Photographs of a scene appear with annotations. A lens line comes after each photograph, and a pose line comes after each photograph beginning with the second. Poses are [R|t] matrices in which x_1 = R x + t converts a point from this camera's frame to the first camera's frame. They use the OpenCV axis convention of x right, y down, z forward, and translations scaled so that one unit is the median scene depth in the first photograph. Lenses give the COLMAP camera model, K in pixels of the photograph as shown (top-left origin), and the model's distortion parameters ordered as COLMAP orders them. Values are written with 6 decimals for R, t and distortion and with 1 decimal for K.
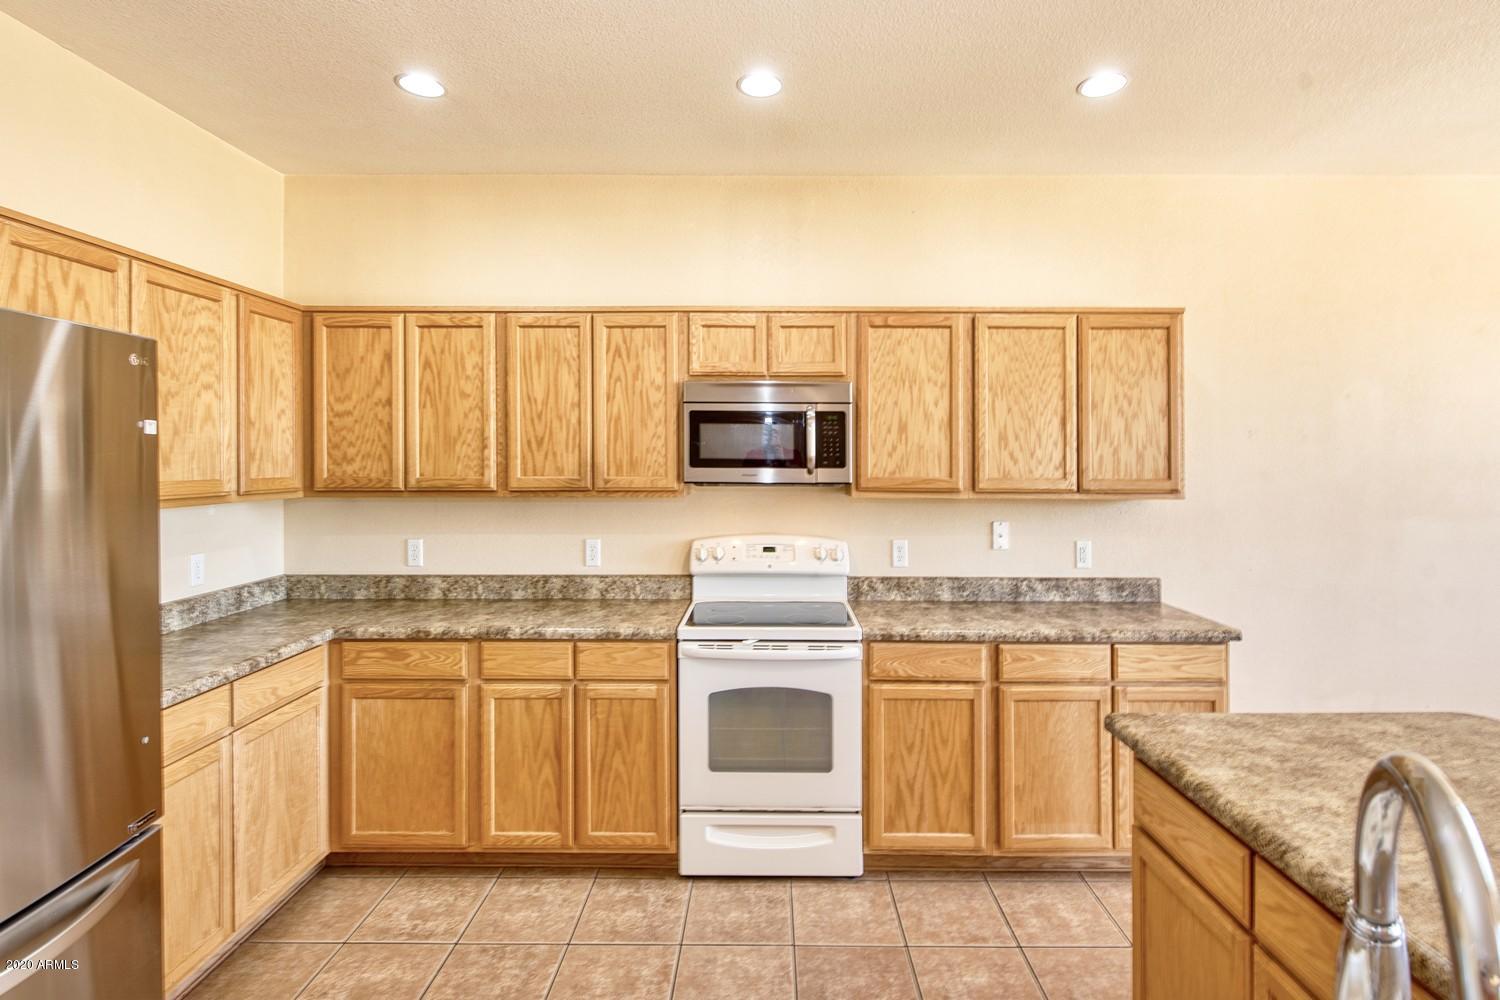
lens RADIAL K [[695.1, 0, 764.0], [0, 695.1, 460.4], [0, 0, 1]] dist [0.017068, -0.000075]
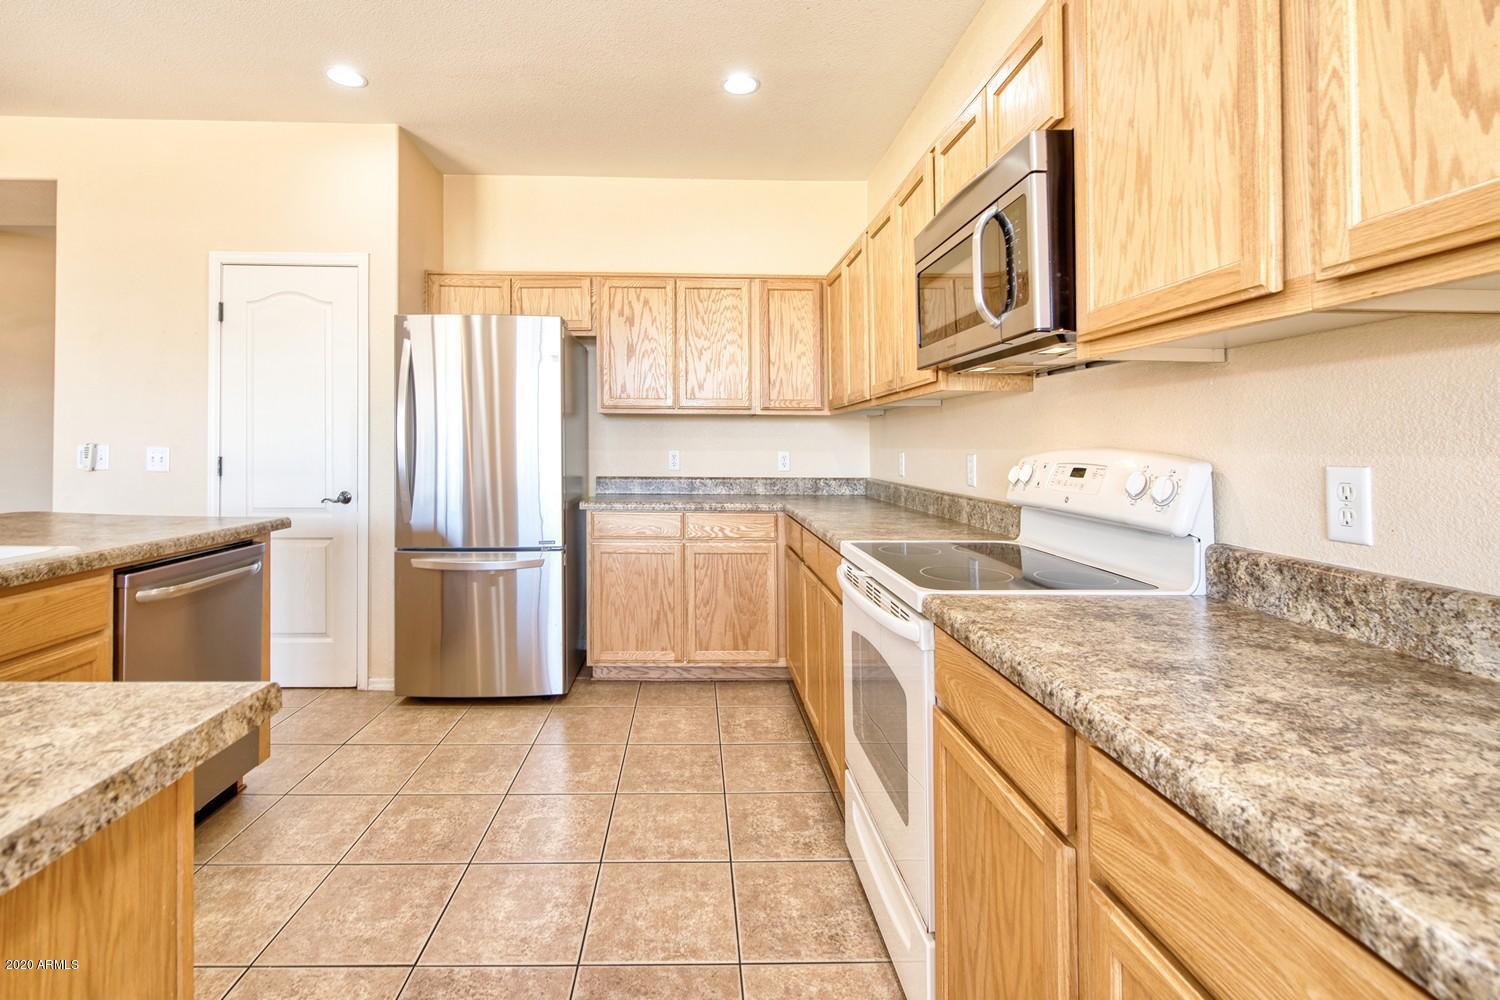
lens RADIAL K [[627.5, 0, 752.1], [0, 627.5, 441.9], [0, 0, 1]] dist [-0.001418, -0.000104]
pose [[0.093655, -0.008401, -0.995569, 0.571359], [0.004391, 0.999958, -0.008025, 0.119323], [0.995595, -0.003620, 0.093688, 0.770721]]
